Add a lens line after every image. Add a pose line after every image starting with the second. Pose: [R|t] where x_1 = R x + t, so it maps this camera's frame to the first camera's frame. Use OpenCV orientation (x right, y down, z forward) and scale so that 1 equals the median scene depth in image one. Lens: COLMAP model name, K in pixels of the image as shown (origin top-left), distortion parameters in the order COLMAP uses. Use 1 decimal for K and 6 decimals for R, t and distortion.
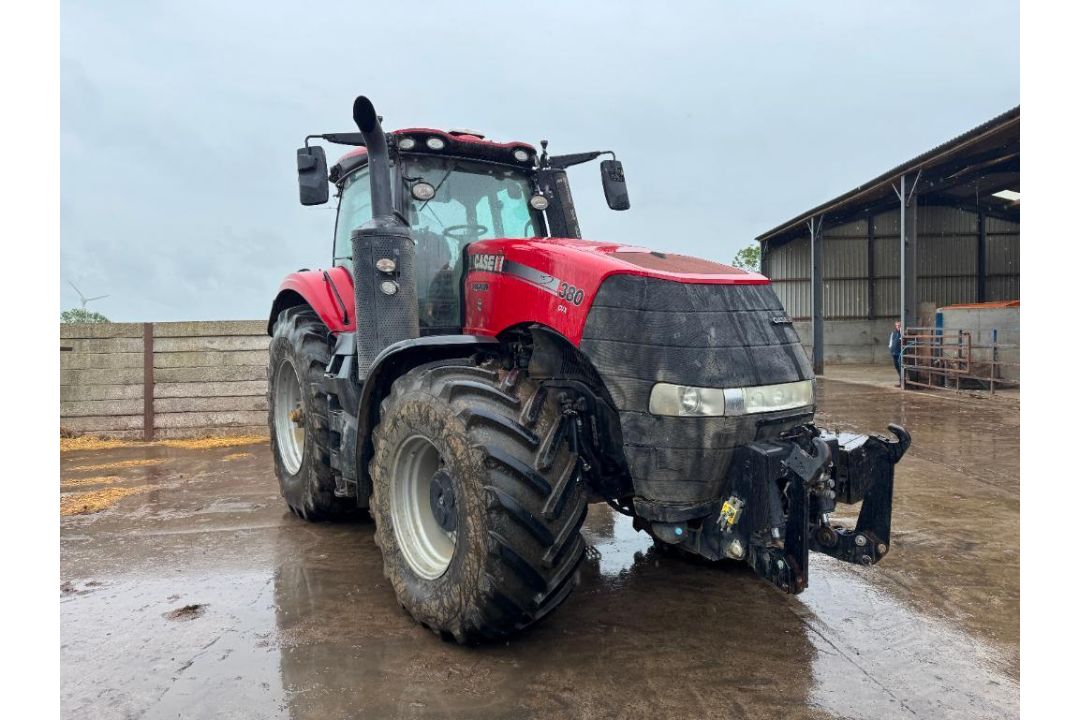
lens RADIAL K [[663.7, 0, 543.2], [0, 663.7, 358.4], [0, 0, 1]] dist [0.036811, -0.043507]
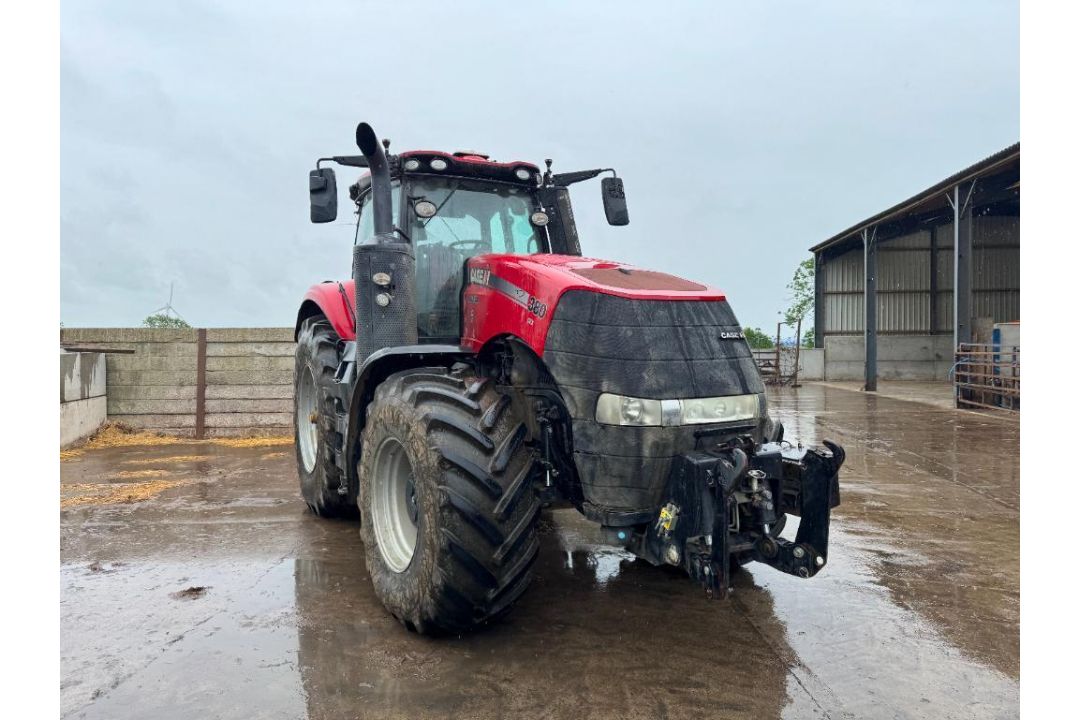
lens RADIAL K [[663.7, 0, 536.8], [0, 663.7, 355.2], [0, 0, 1]] dist [0.036811, -0.043507]
pose [[0.995176, 0.016555, -0.096699, 0.114411], [-0.018435, 0.999657, -0.018581, -0.001396], [0.096358, 0.020274, 0.995140, -0.040402]]
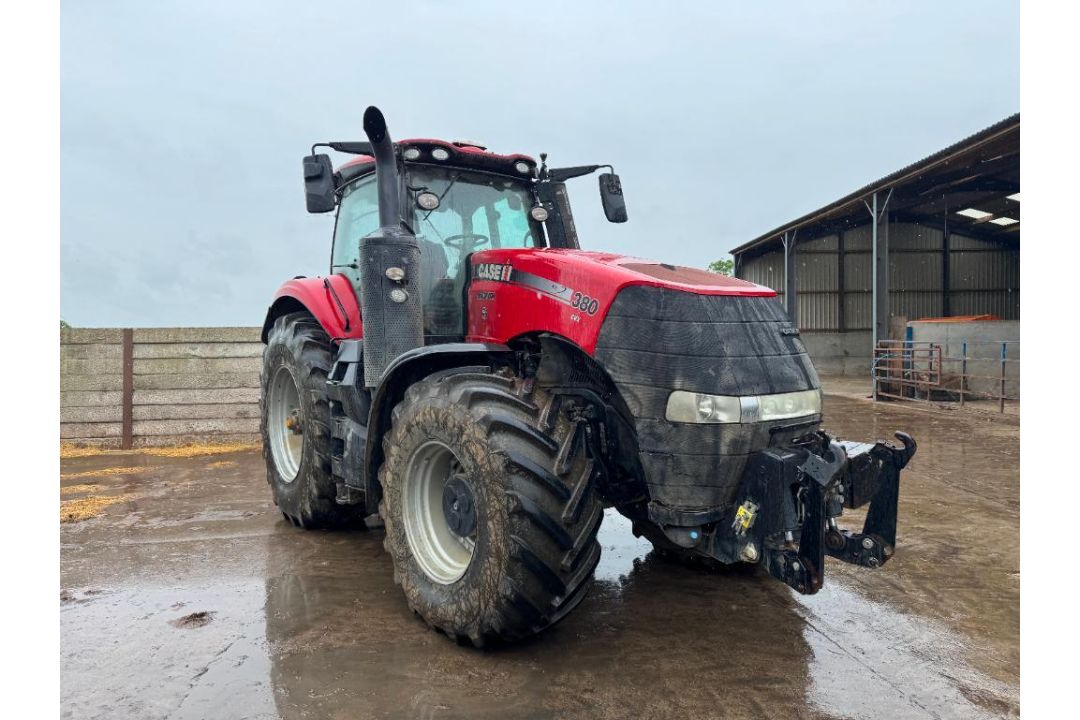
lens RADIAL K [[663.7, 0, 541.8], [0, 663.7, 359.5], [0, 0, 1]] dist [0.036811, -0.043507]
pose [[0.999143, 0.007789, 0.040660, -0.051657], [-0.007252, 0.999885, -0.013328, 0.002375], [-0.040759, 0.013021, 0.999084, -0.015761]]
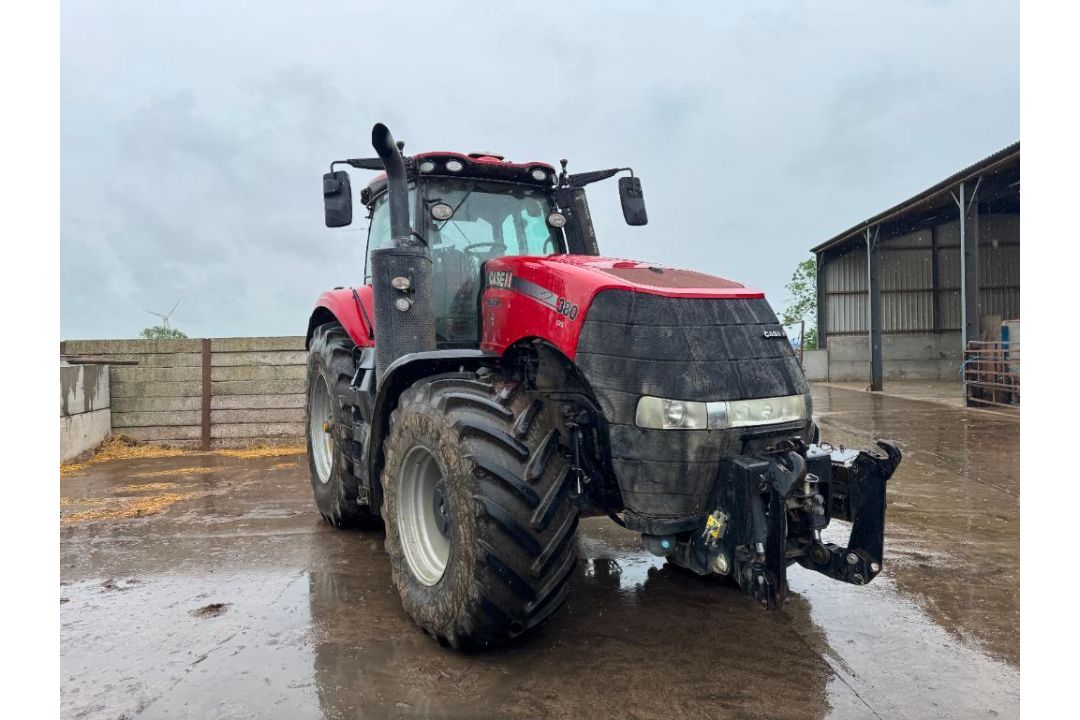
lens RADIAL K [[663.7, 0, 535.8], [0, 663.7, 356.7], [0, 0, 1]] dist [0.036811, -0.043507]
pose [[0.995511, -0.000353, -0.094645, 0.071220], [-0.002018, 0.999687, -0.024950, 0.001498], [0.094625, 0.025029, 0.995198, -0.017313]]
